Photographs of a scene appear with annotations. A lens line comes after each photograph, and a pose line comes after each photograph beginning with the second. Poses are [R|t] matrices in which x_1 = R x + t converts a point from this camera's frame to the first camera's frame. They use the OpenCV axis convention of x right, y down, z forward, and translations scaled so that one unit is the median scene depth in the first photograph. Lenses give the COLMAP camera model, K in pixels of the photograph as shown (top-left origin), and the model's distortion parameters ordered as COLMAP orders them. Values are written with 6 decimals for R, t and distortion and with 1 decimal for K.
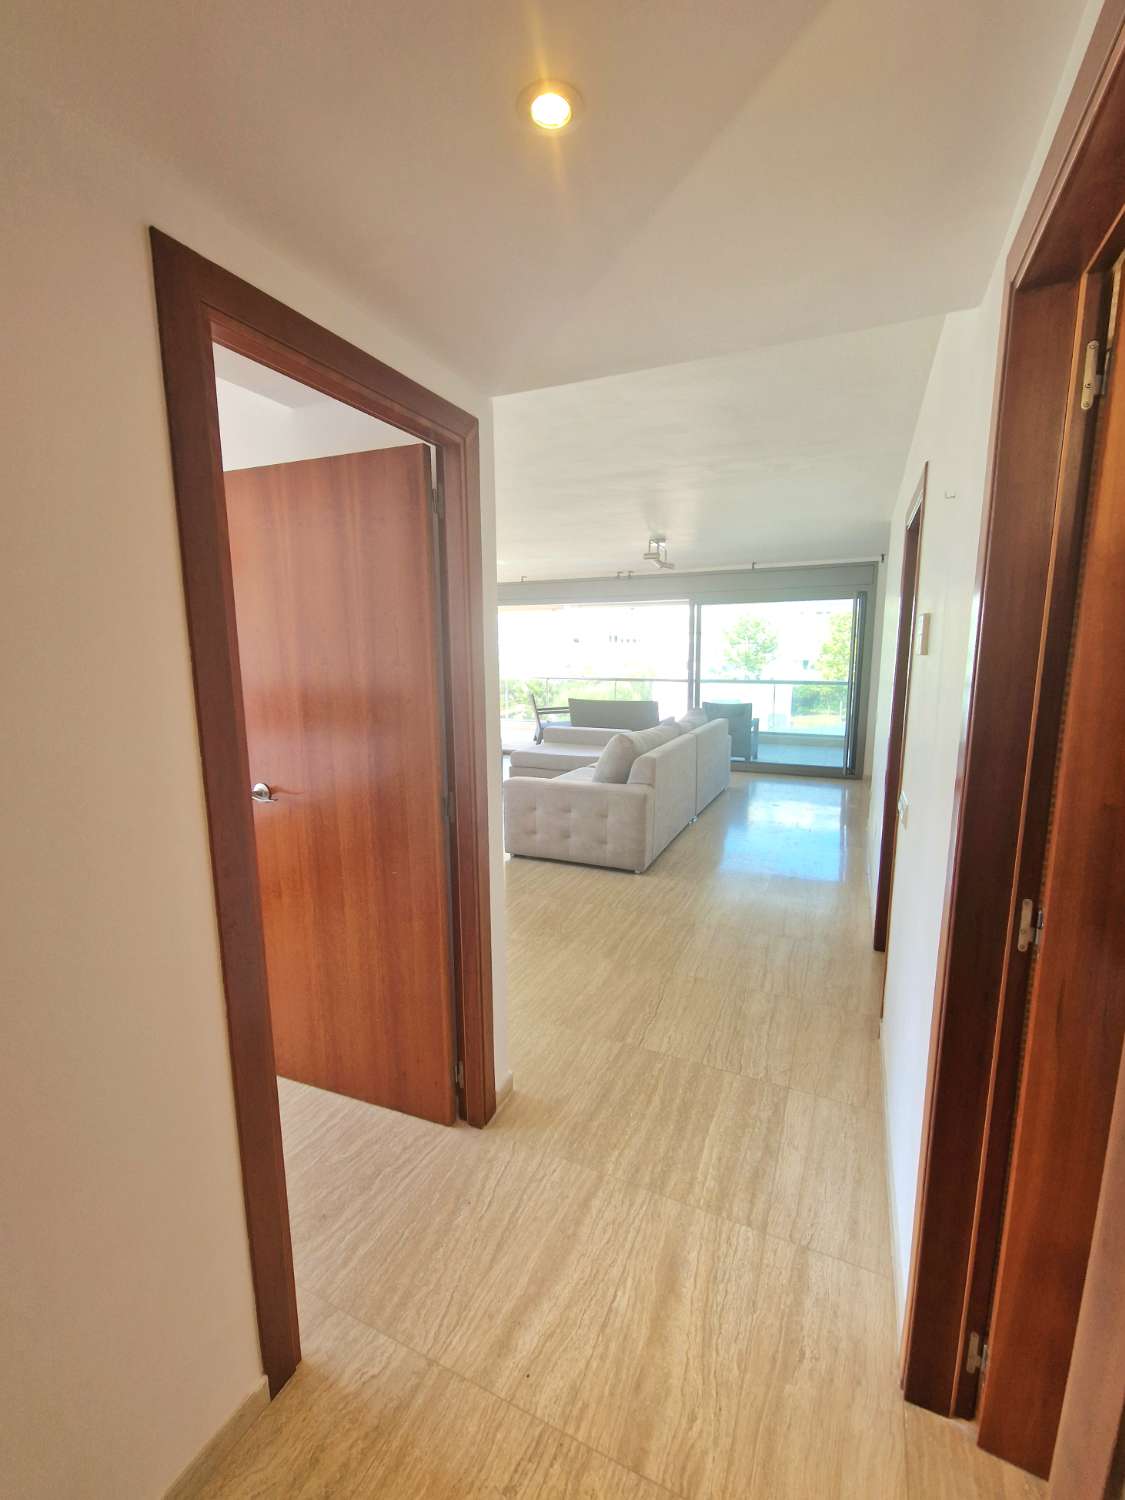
lens RADIAL K [[625.8, 0, 566.1], [0, 625.8, 749.6], [0, 0, 1]] dist [0.006172, -0.007922]
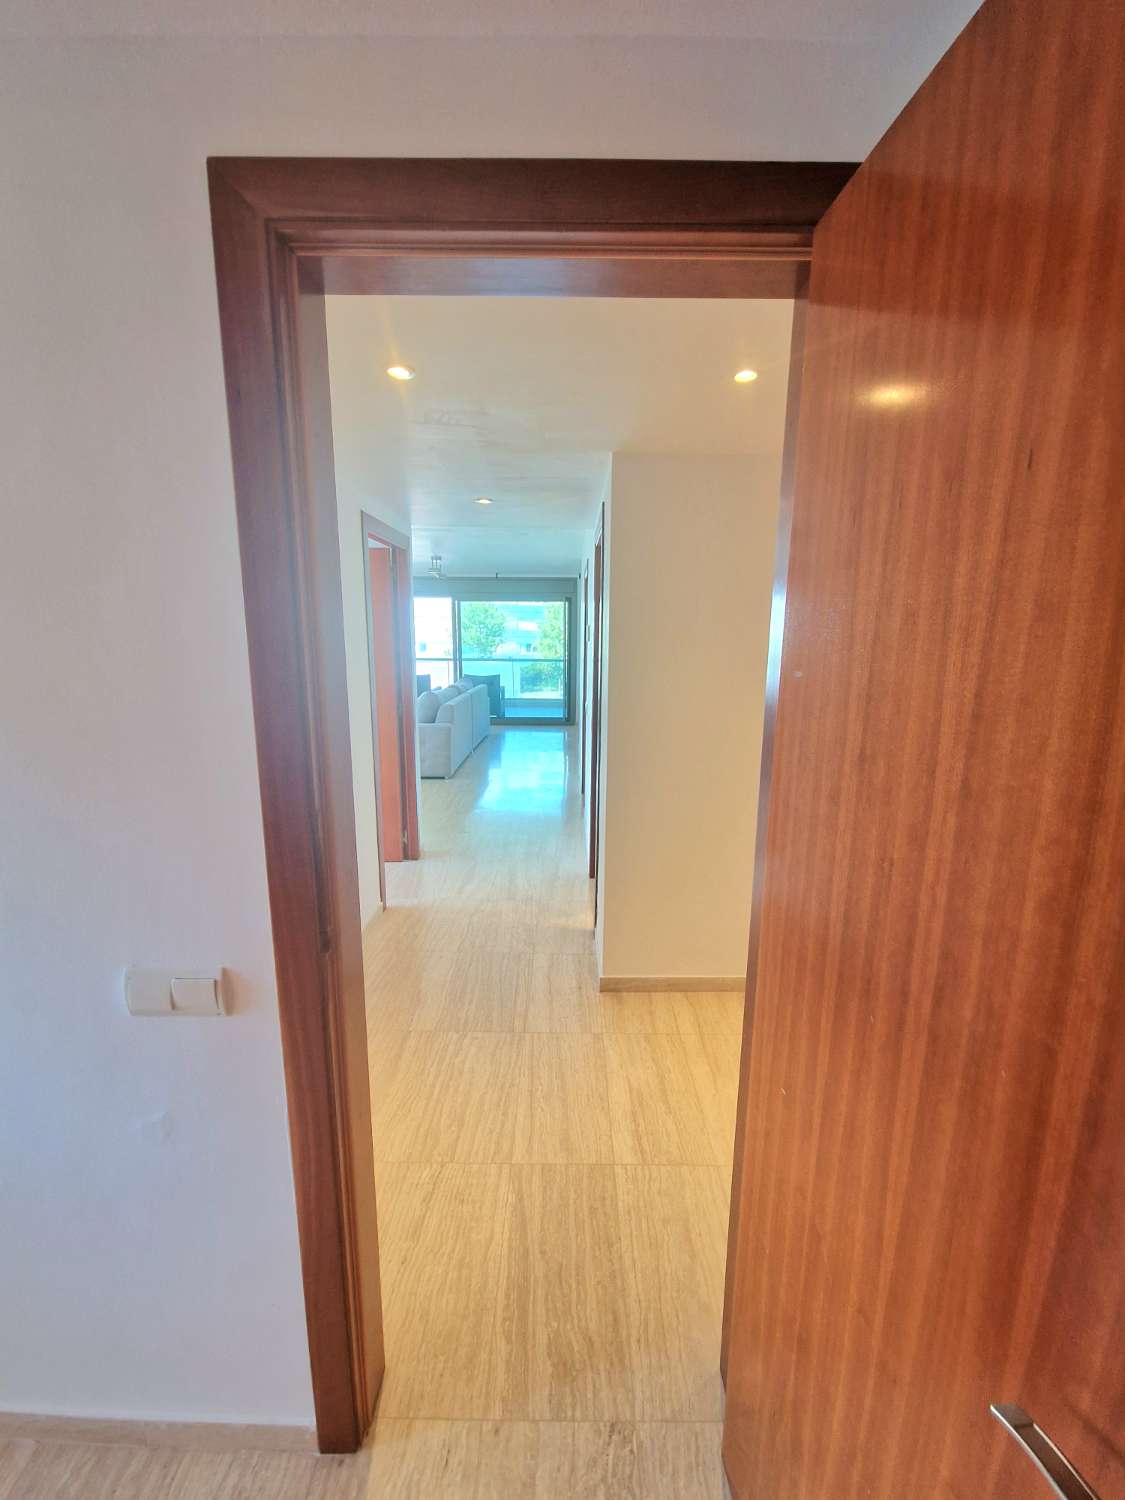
lens RADIAL K [[592.3, 0, 568.7], [0, 592.3, 742.8], [0, 0, 1]] dist [0.000771, -0.006310]
pose [[0.909475, -0.059729, 0.411446, -0.130822], [0.049048, 0.998130, 0.036481, 0.042620], [-0.412856, -0.012998, 0.910704, -0.293533]]
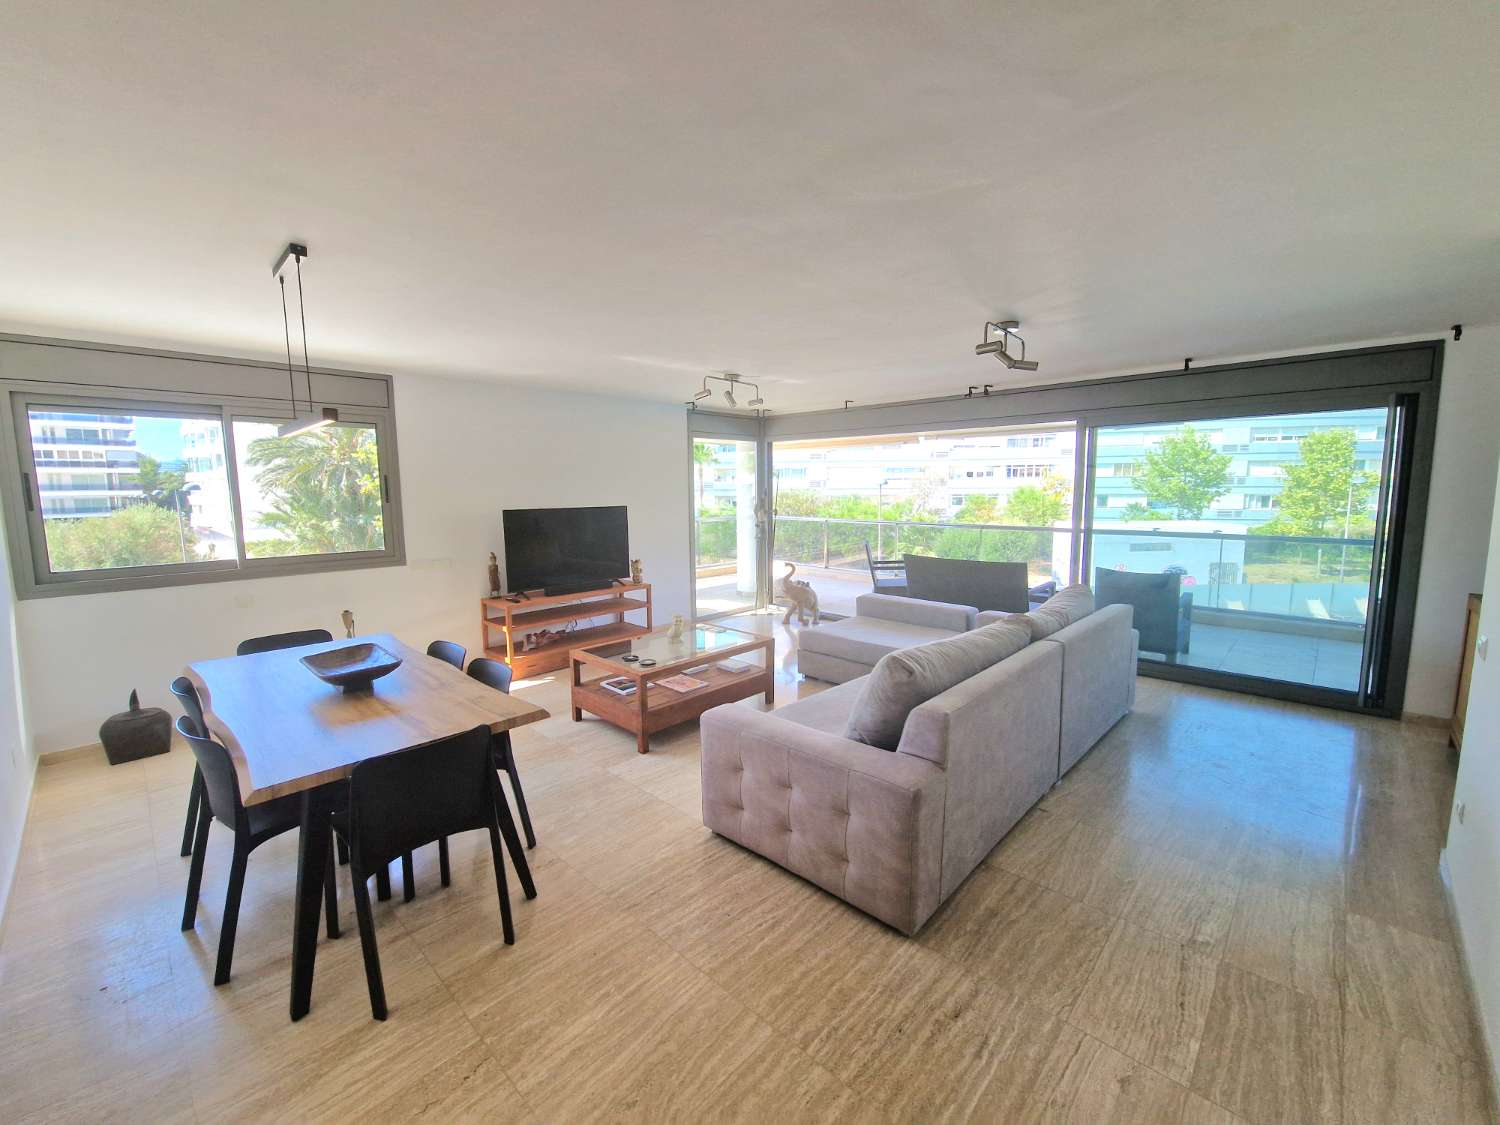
lens RADIAL K [[625.8, 0, 736.8], [0, 625.8, 560.1], [0, 0, 1]] dist [0.006172, -0.007922]
pose [[0.943788, 0.036252, -0.328558, 0.088639], [-0.048428, 0.998407, -0.028950, -0.057176], [0.326985, 0.043234, 0.944040, 0.274396]]
